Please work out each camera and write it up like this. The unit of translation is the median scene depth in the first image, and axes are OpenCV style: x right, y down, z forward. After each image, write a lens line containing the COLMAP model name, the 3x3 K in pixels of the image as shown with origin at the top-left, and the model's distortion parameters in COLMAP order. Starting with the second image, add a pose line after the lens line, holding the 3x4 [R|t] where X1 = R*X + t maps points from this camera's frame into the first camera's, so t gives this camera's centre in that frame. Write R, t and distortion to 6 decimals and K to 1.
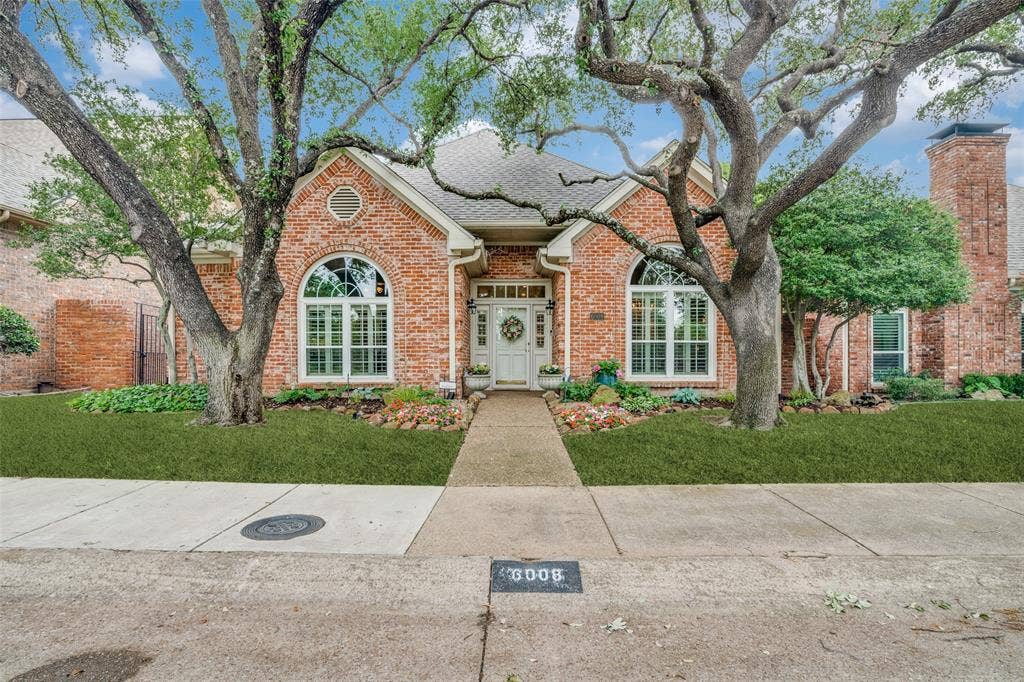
lens RADIAL K [[484.8, 0, 498.9], [0, 484.8, 342.1], [0, 0, 1]] dist [-0.016936, -0.000062]
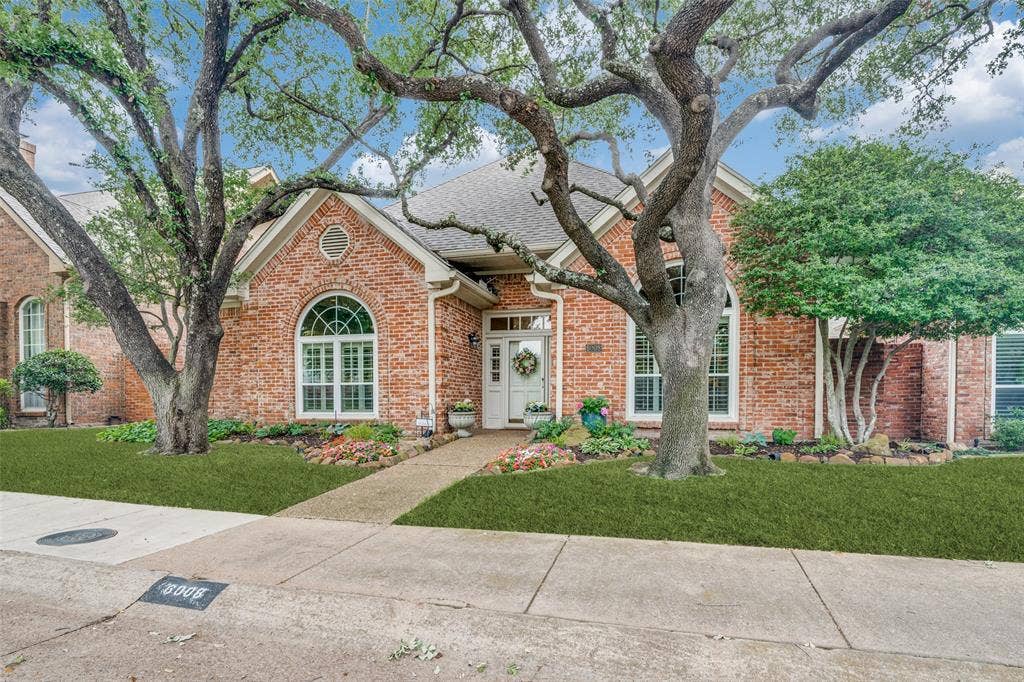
lens RADIAL K [[532.0, 0, 510.6], [0, 532.0, 388.7], [0, 0, 1]] dist [-0.017068, 0.000635]
pose [[0.965964, -0.004258, -0.258641, 0.328147], [0.009486, 0.999775, 0.018969, 0.002379], [0.258502, -0.020776, 0.965787, 0.014340]]
